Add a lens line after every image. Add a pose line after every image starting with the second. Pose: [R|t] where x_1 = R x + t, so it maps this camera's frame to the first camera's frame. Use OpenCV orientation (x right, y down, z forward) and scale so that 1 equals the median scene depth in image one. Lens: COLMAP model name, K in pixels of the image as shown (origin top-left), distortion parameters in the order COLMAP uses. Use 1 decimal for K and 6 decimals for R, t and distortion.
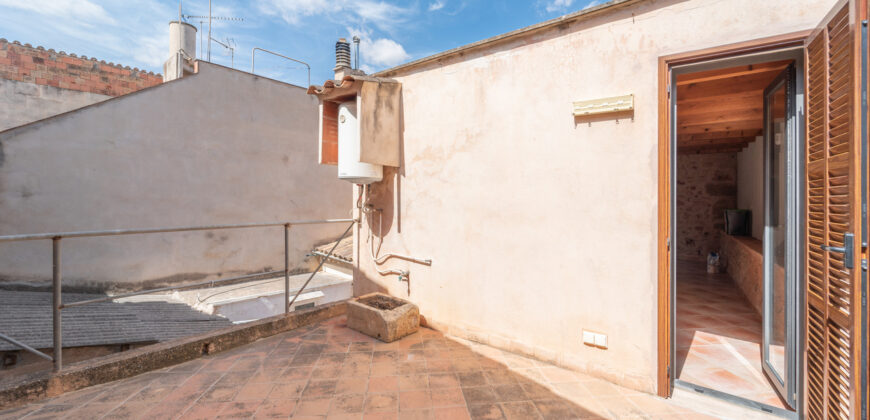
lens RADIAL K [[354.0, 0, 429.9], [0, 354.0, 193.8], [0, 0, 1]] dist [-0.005177, -0.000949]
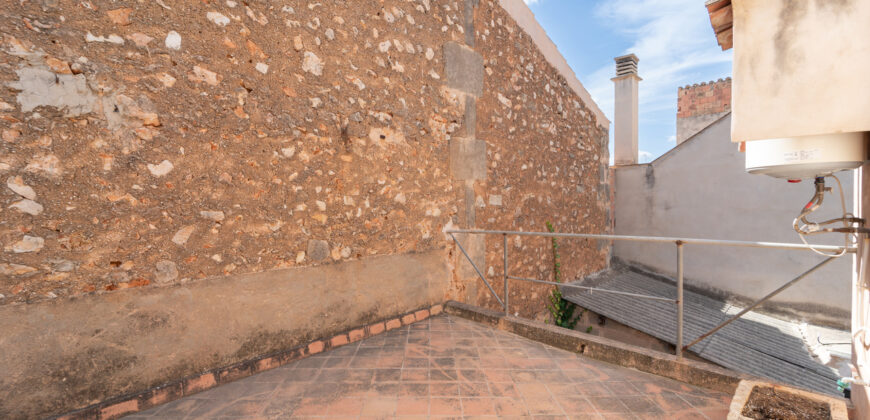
lens RADIAL K [[354.0, 0, 438.2], [0, 354.0, 216.1], [0, 0, 1]] dist [-0.005177, -0.000949]
pose [[-0.072581, 0.009017, -0.997322, 0.379090], [0.017940, 0.999809, 0.007734, 0.016137], [0.997201, -0.017331, -0.072729, 0.523937]]
